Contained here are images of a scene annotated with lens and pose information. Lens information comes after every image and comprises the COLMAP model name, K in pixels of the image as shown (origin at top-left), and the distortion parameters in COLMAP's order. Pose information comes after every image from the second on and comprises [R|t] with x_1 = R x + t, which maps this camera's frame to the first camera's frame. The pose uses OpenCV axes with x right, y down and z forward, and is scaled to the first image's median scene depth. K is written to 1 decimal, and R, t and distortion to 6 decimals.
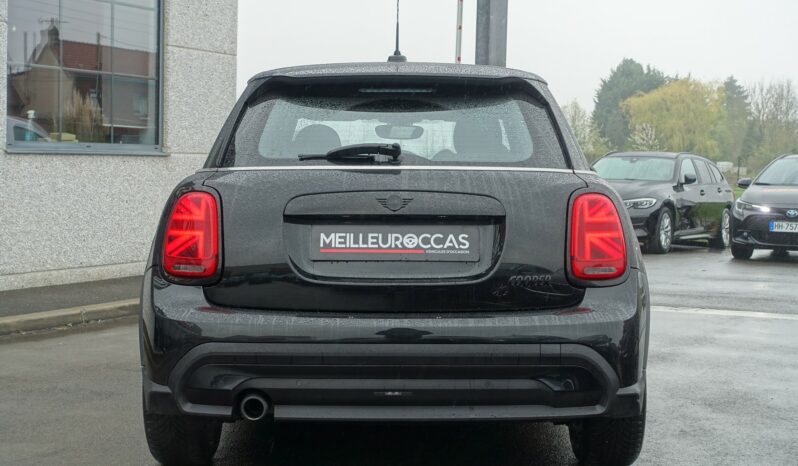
lens RADIAL K [[1273.3, 0, 371.6], [0, 1273.3, 251.5], [0, 0, 1]] dist [0.001193, 0.000000]
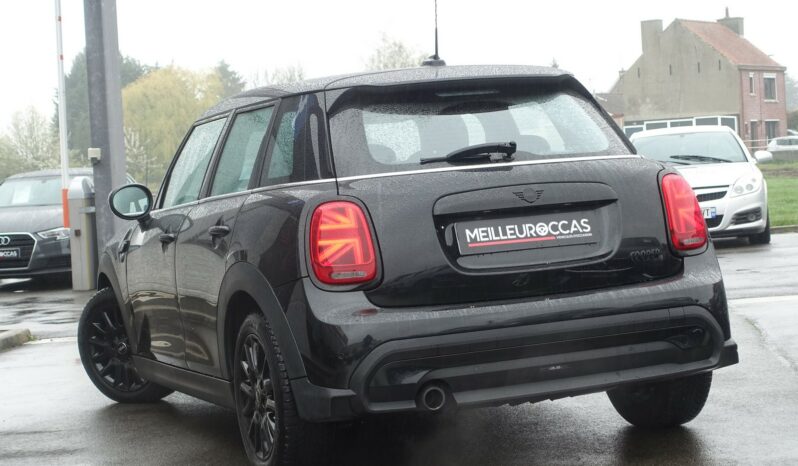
lens RADIAL K [[1703.7, 0, 401.7], [0, 1703.7, 234.3], [0, 0, 1]] dist [-0.147657, 0.000000]
pose [[0.924301, -0.088173, 0.371340, -0.615884], [0.102469, 0.994557, -0.018902, 0.011167], [-0.367652, 0.055522, 0.928304, -0.301724]]
